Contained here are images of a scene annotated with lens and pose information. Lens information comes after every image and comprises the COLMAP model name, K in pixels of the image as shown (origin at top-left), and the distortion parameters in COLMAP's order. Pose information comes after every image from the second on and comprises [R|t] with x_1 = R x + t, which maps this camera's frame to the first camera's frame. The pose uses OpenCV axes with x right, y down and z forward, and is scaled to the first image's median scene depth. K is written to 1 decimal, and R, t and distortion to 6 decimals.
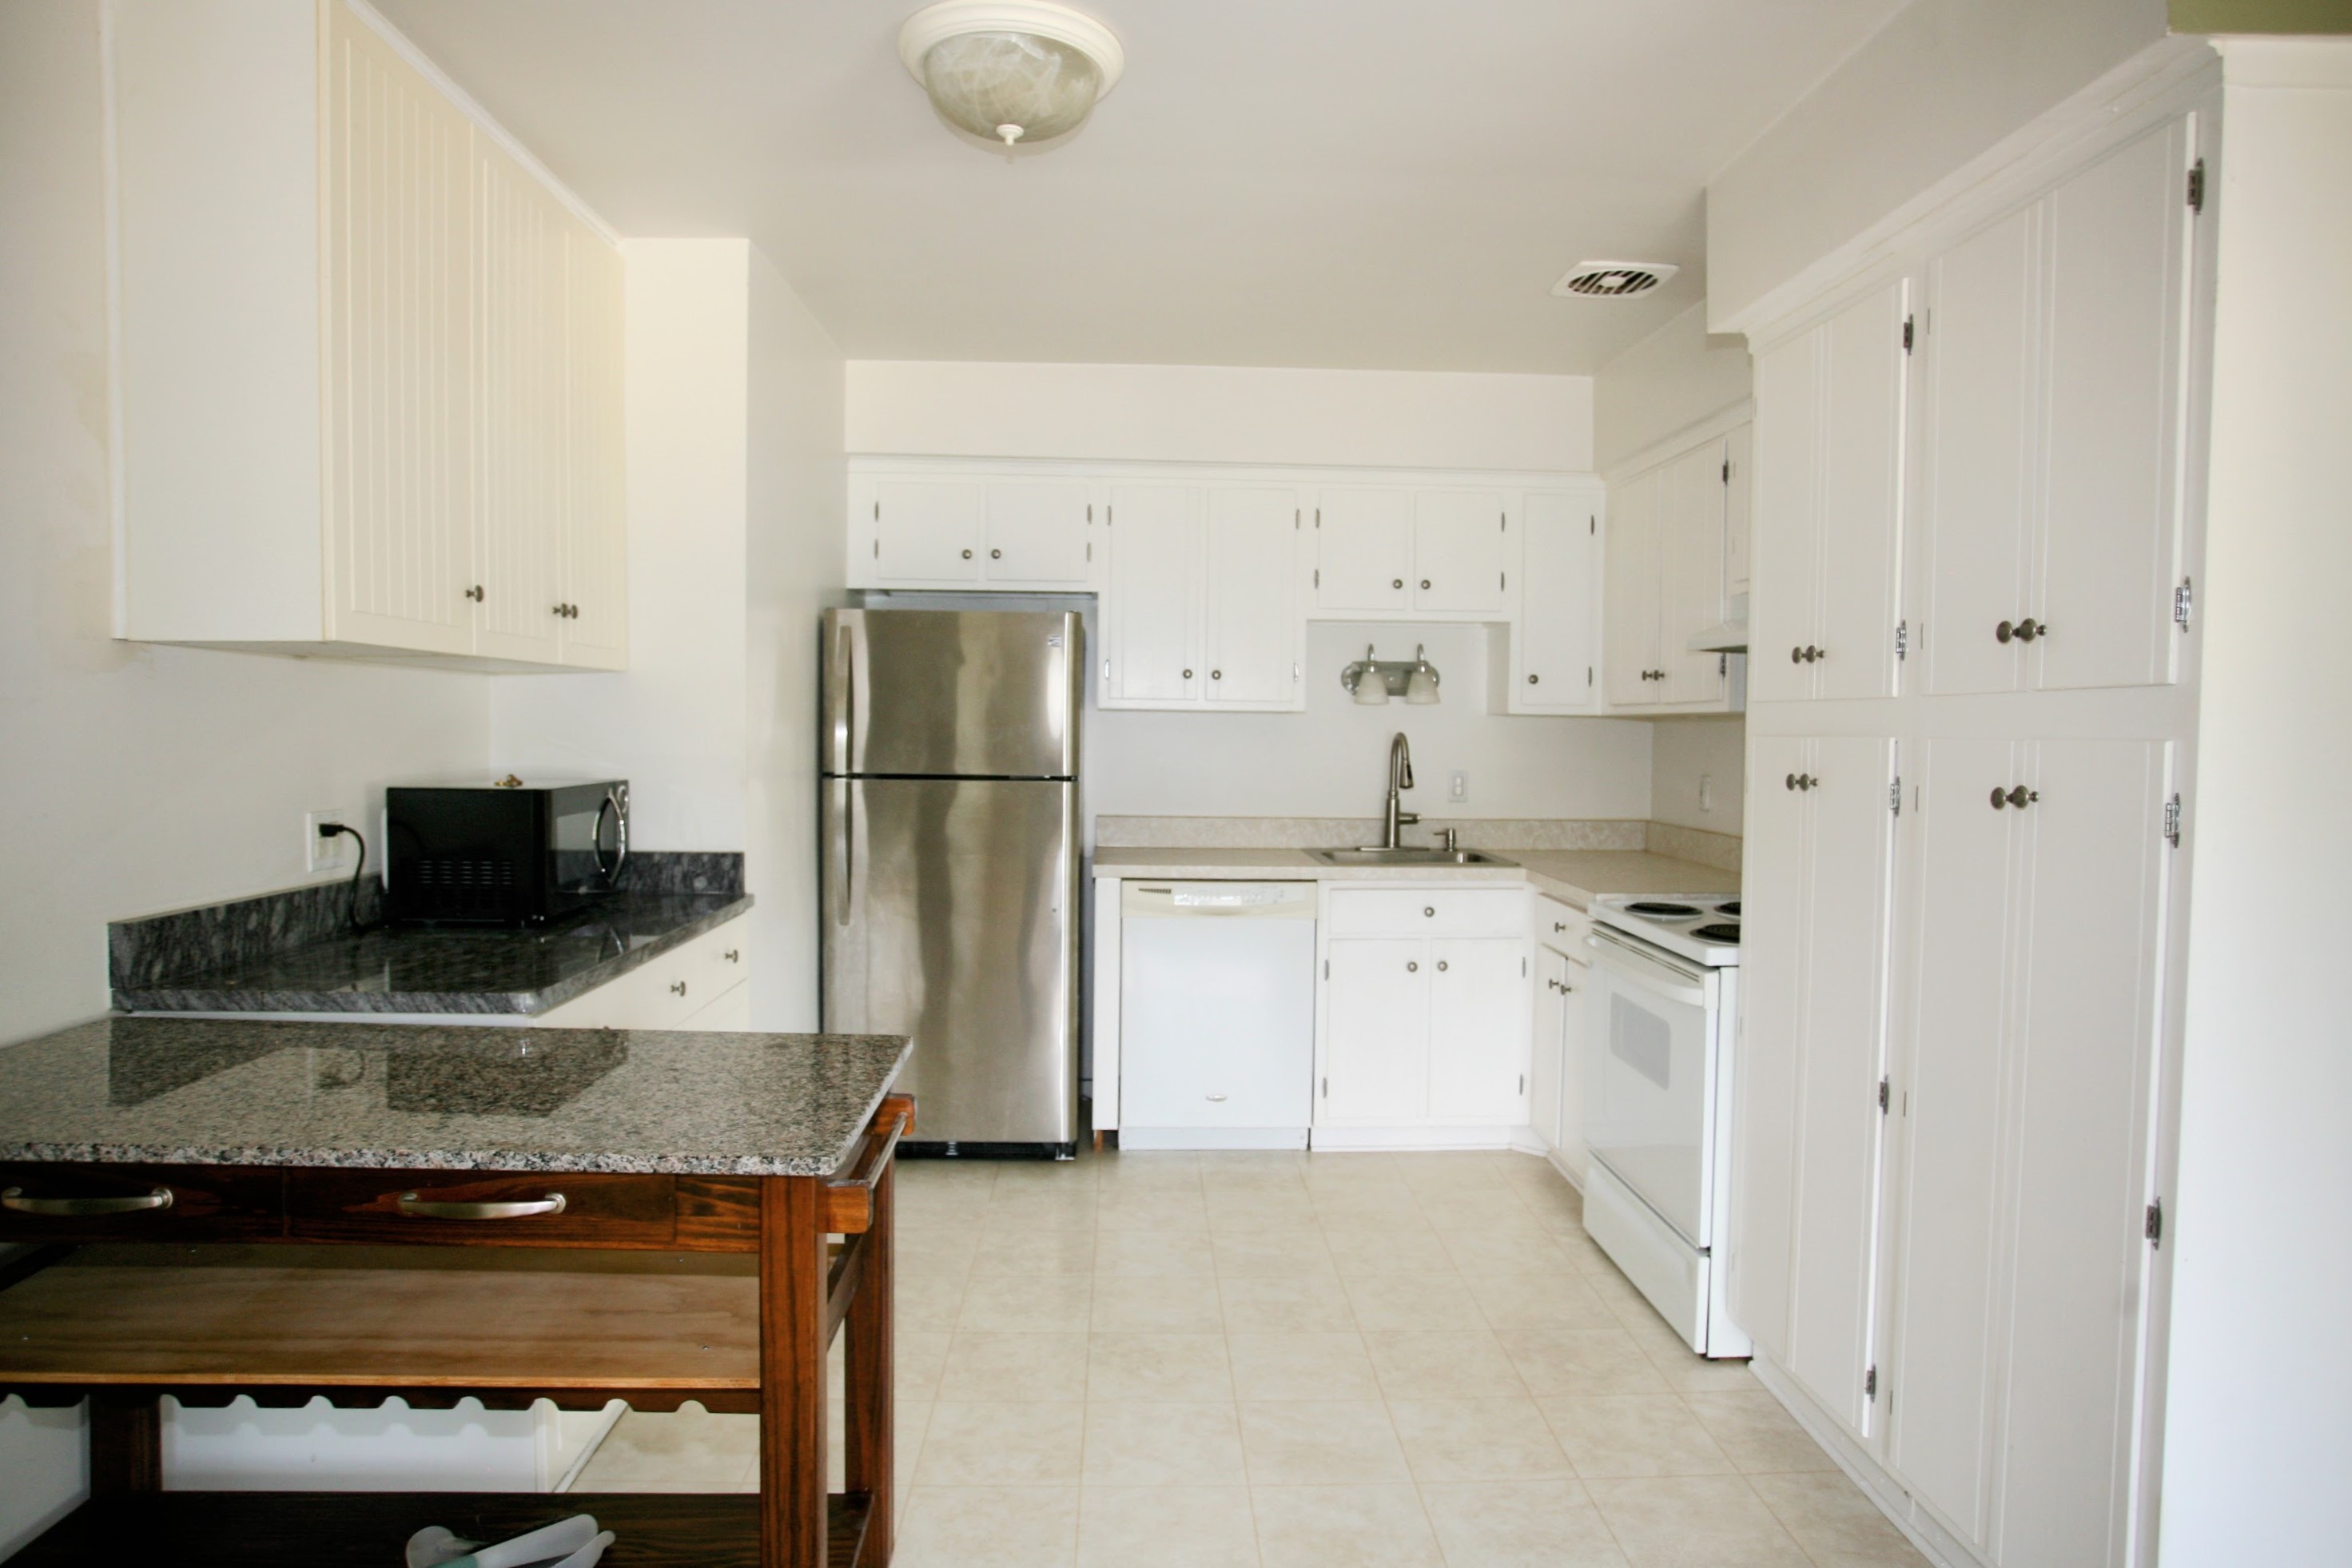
lens RADIAL K [[1405.3, 0, 1170.6], [0, 1405.3, 780.6], [0, 0, 1]] dist [-0.021794, 0.001060]
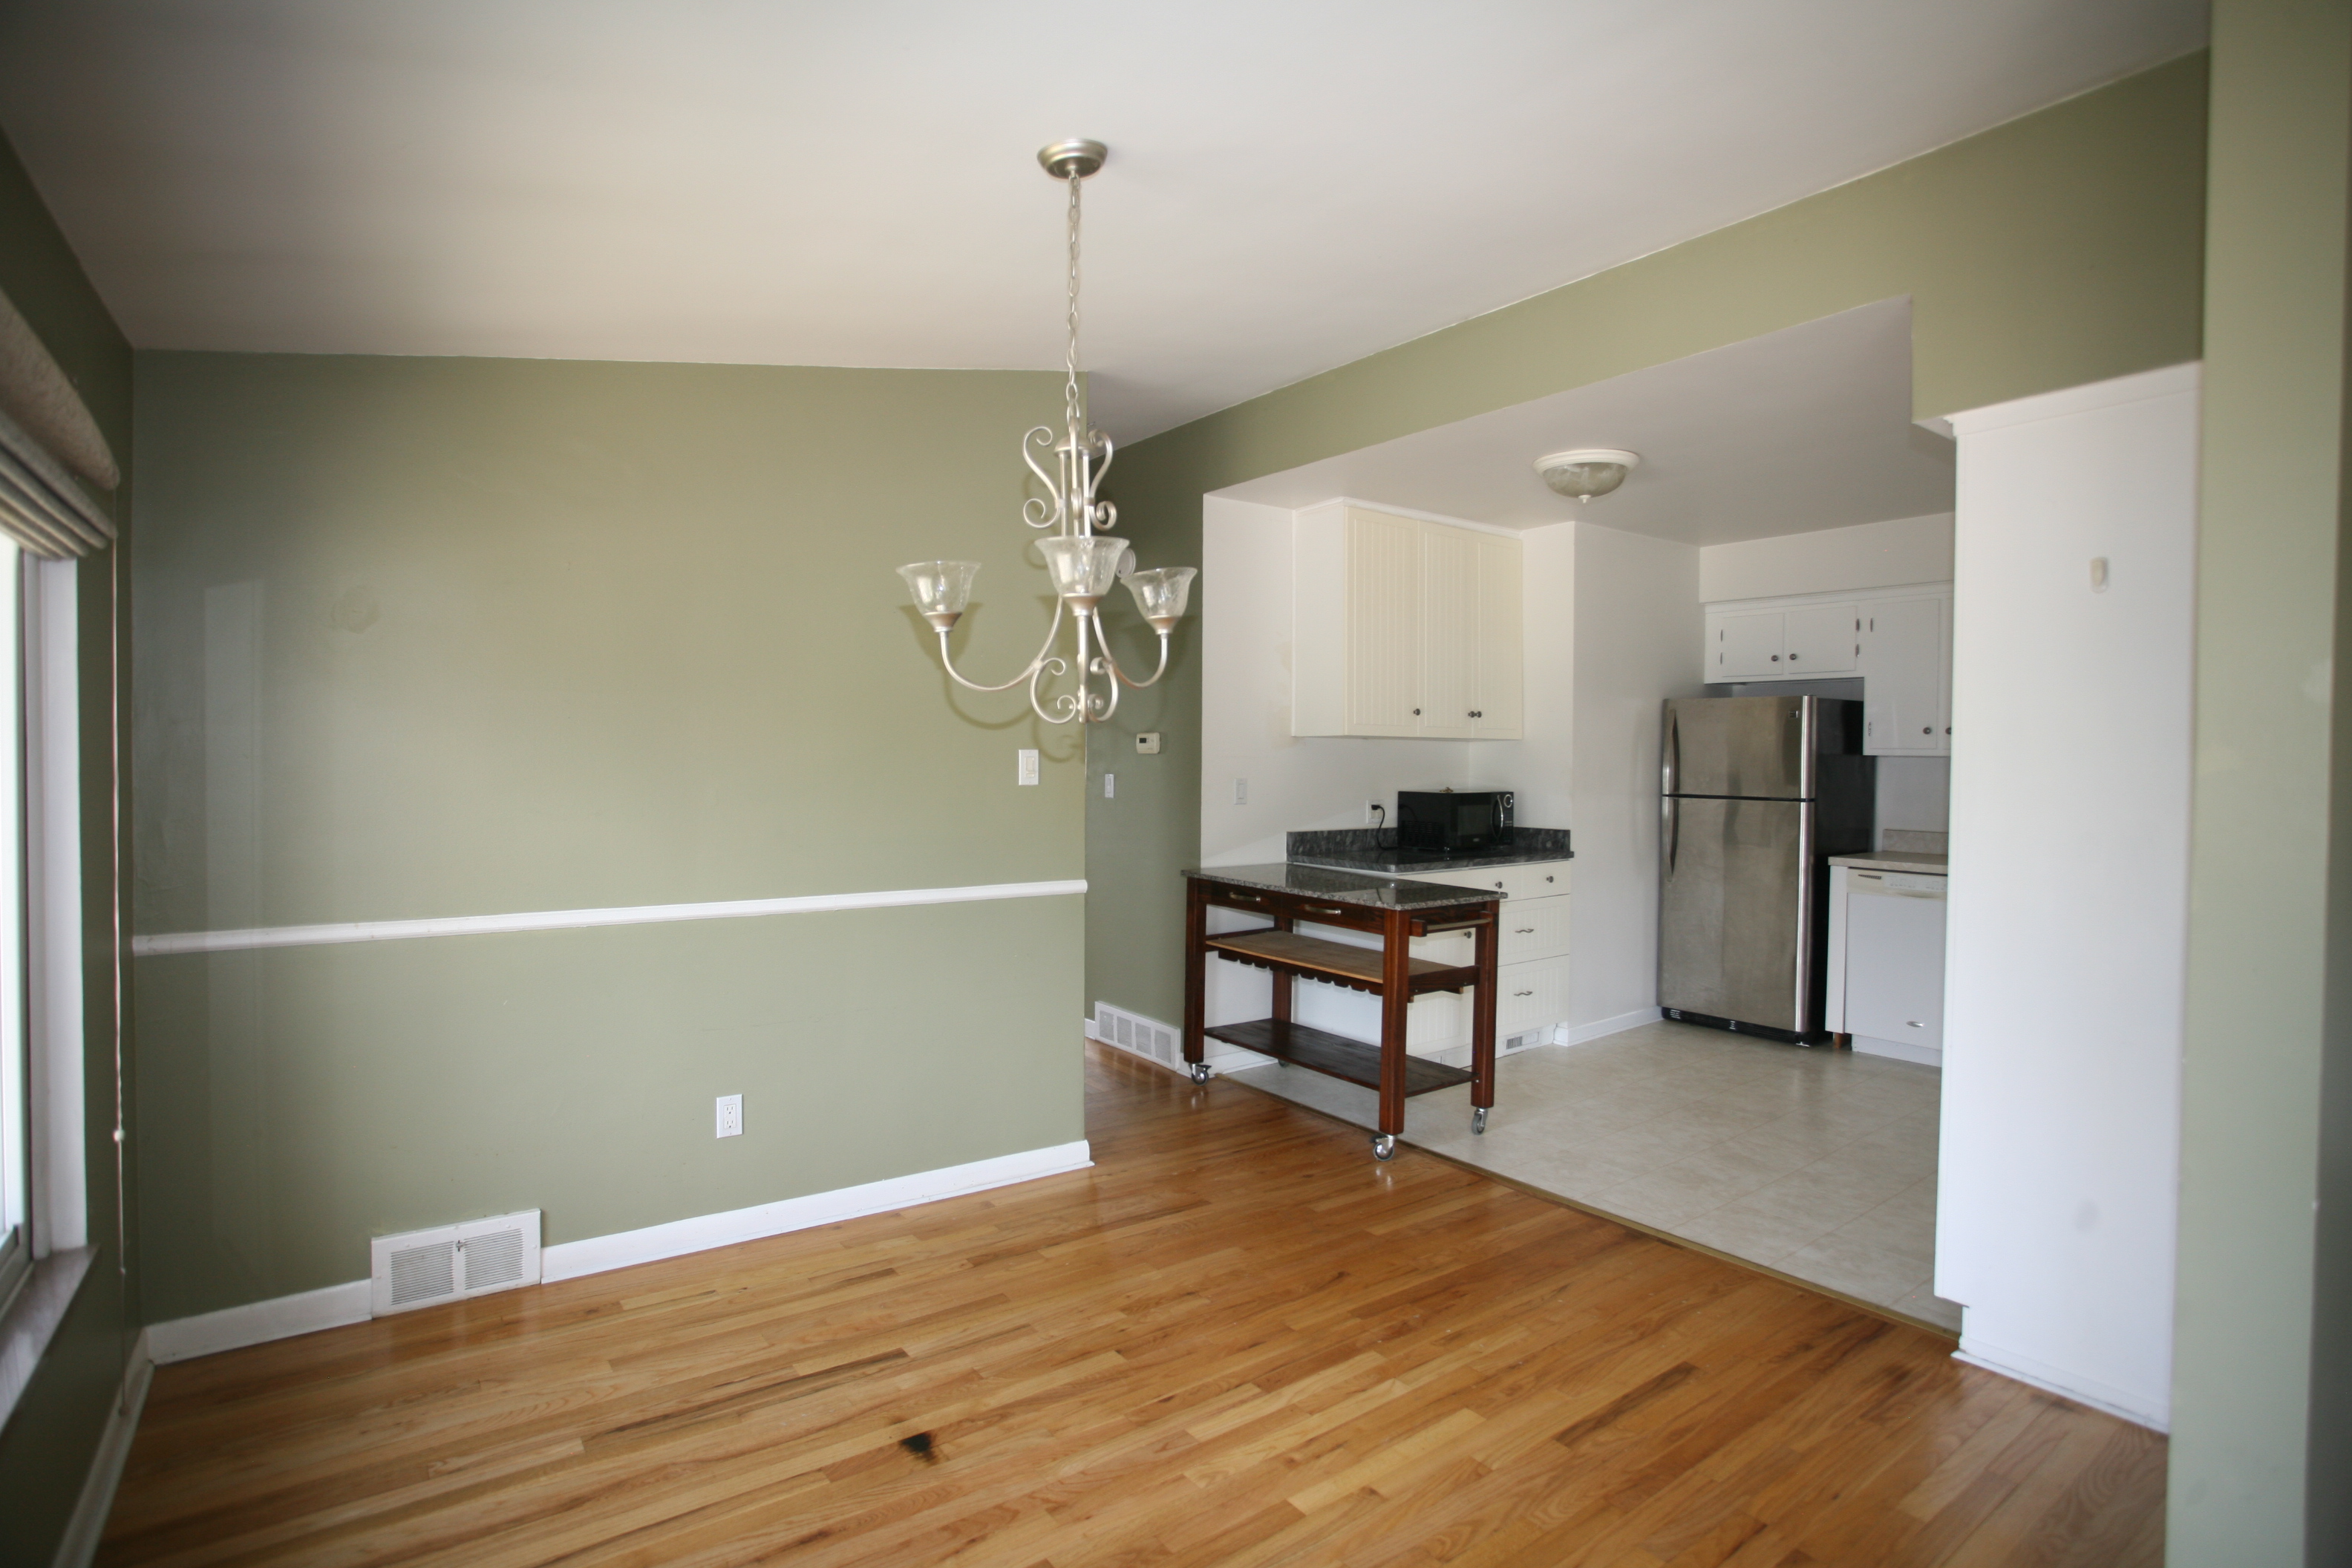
lens RADIAL K [[1179.9, 0, 1169.6], [0, 1179.9, 787.1], [0, 0, 1]] dist [-0.042140, 0.001826]
pose [[0.568886, 0.015265, -0.822274, 0.736320], [-0.032567, 0.999462, -0.003977, 0.015379], [0.821771, 0.029042, 0.569077, -0.407840]]
